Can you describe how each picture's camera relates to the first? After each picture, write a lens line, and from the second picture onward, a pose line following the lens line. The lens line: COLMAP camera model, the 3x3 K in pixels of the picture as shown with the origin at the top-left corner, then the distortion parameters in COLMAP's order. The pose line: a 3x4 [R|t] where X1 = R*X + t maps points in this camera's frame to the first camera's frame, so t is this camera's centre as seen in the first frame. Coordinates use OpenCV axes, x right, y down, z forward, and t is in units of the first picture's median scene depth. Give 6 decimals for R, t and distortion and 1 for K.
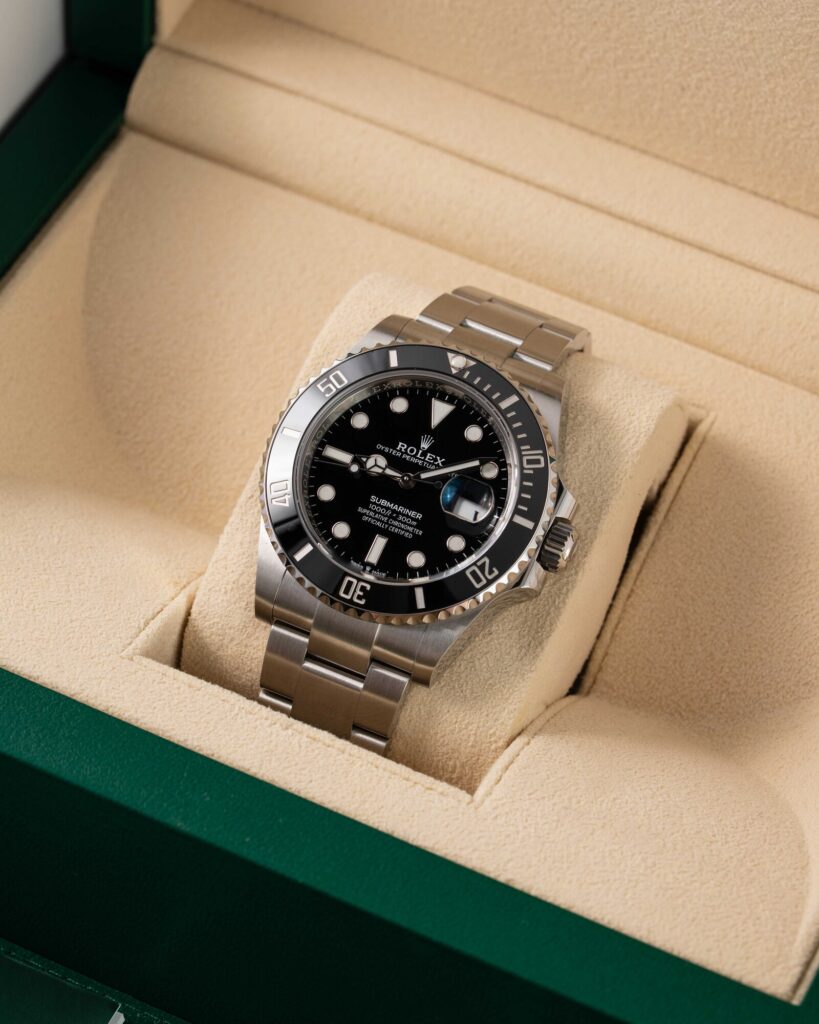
lens RADIAL K [[4334.3, 0, 406.9], [0, 4334.3, 510.3], [0, 0, 1]] dist [-0.293850, 0.000000]
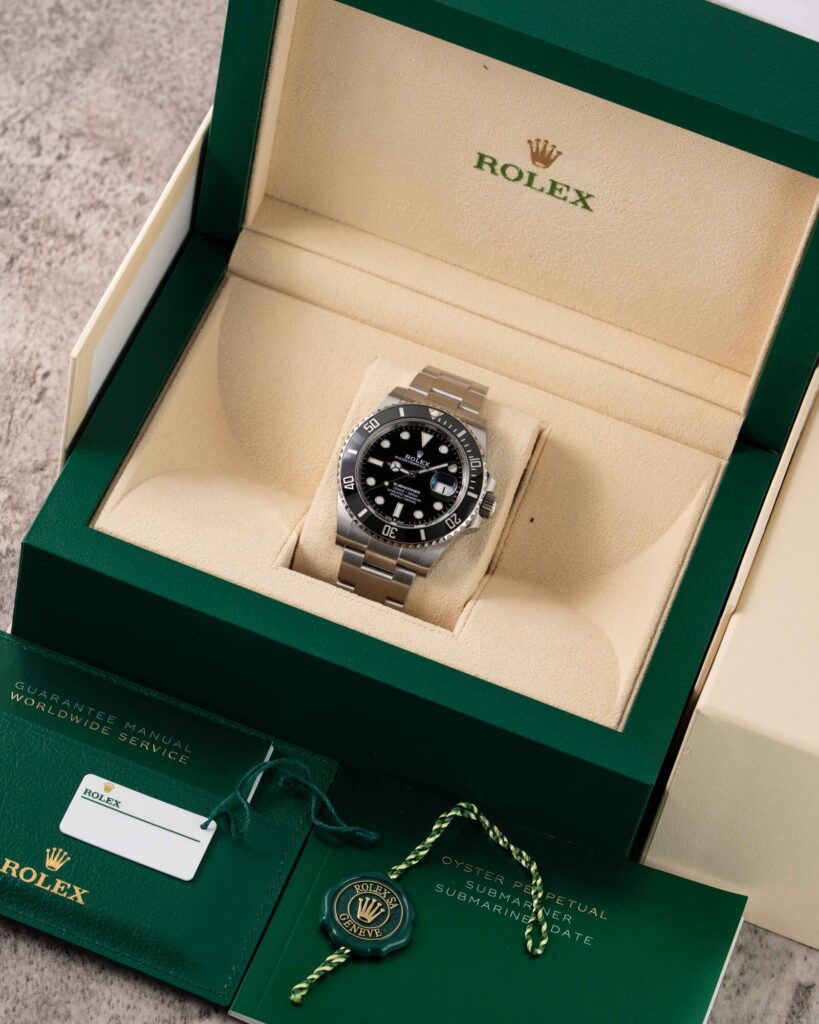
lens RADIAL K [[4334.3, 0, 410.9], [0, 4334.3, 512.5], [0, 0, 1]] dist [-0.293850, 0.000000]
pose [[0.990566, -0.029743, 0.133770, -0.262728], [0.018512, 0.996257, 0.084430, -0.154920], [-0.135781, -0.081157, 0.987409, -0.951947]]
